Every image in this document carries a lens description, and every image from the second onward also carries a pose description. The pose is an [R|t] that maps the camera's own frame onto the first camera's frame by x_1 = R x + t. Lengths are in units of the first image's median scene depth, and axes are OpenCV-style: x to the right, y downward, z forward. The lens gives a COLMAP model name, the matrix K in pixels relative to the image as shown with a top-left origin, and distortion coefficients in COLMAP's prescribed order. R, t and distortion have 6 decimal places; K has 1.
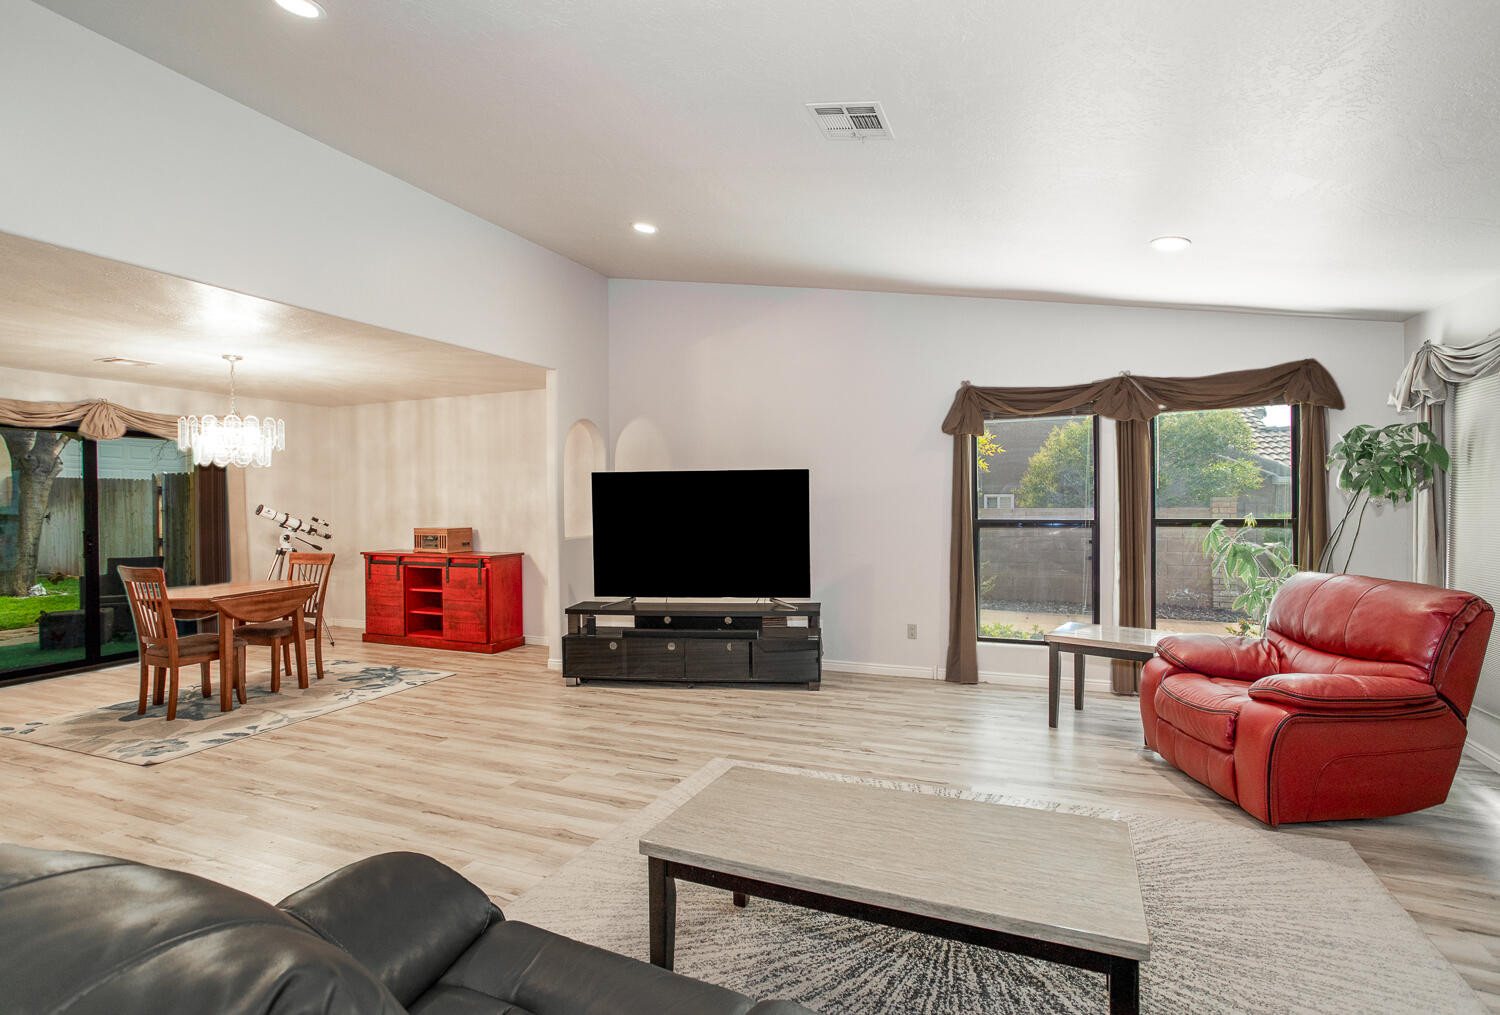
lens RADIAL K [[738.9, 0, 749.1], [0, 738.9, 511.7], [0, 0, 1]] dist [-0.012173, 0.000372]
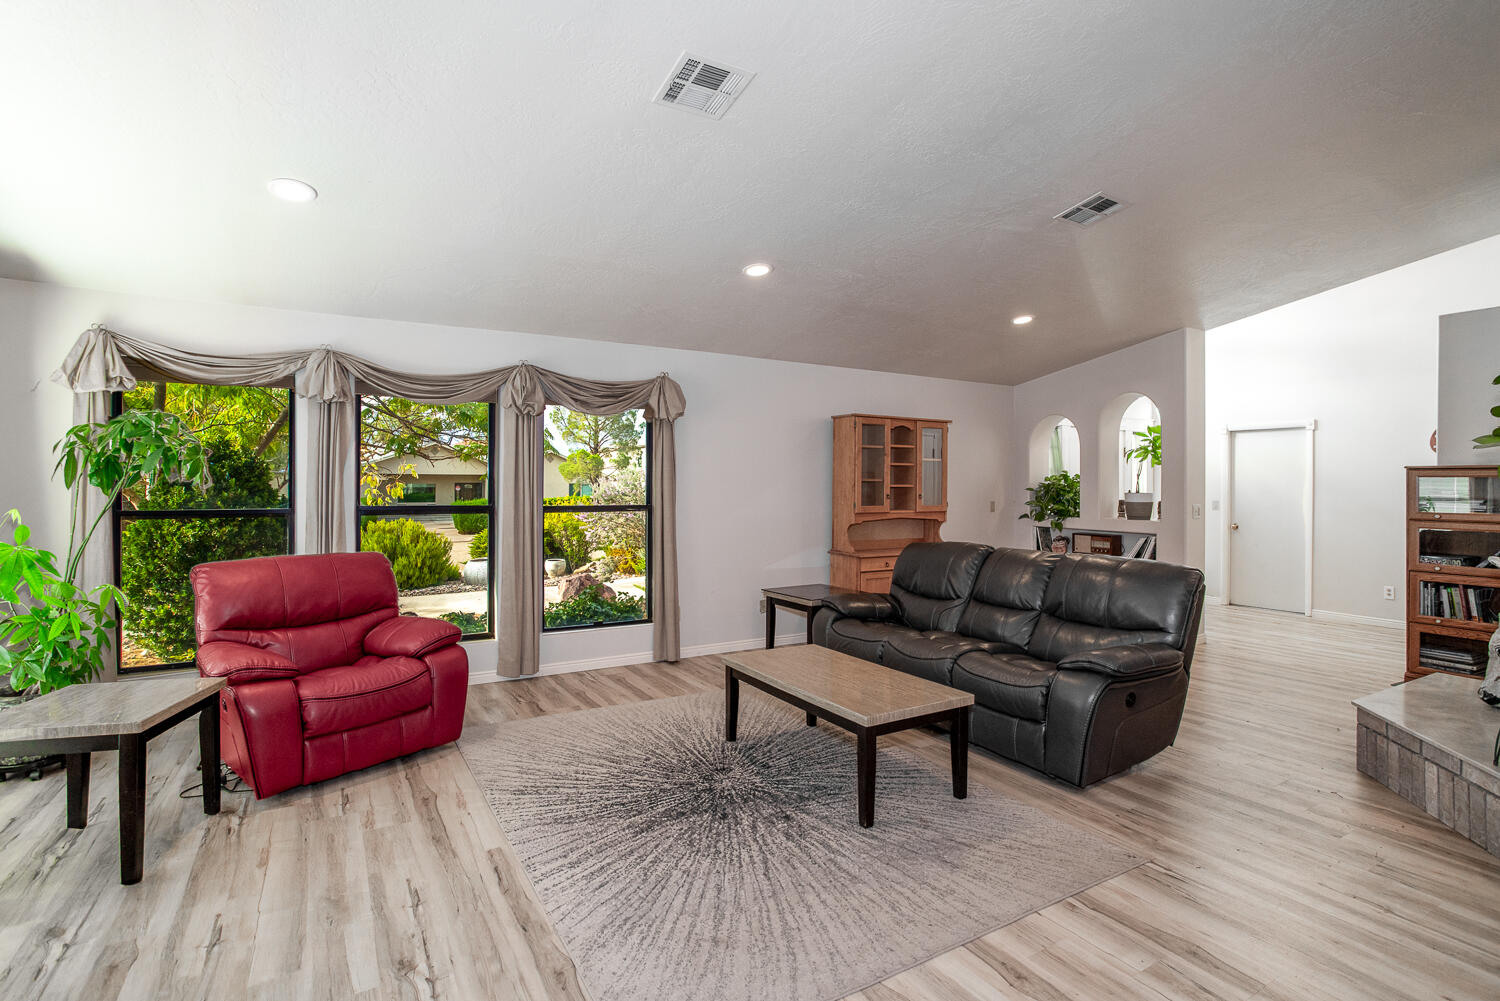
lens RADIAL K [[739.9, 0, 752.2], [0, 739.9, 488.9], [0, 0, 1]] dist [-0.049129, 0.031801]
pose [[-0.808986, 0.003400, 0.587818, -0.252490], [0.015042, 0.999776, 0.014919, -0.014460], [-0.587636, 0.020912, -0.808855, 0.927653]]
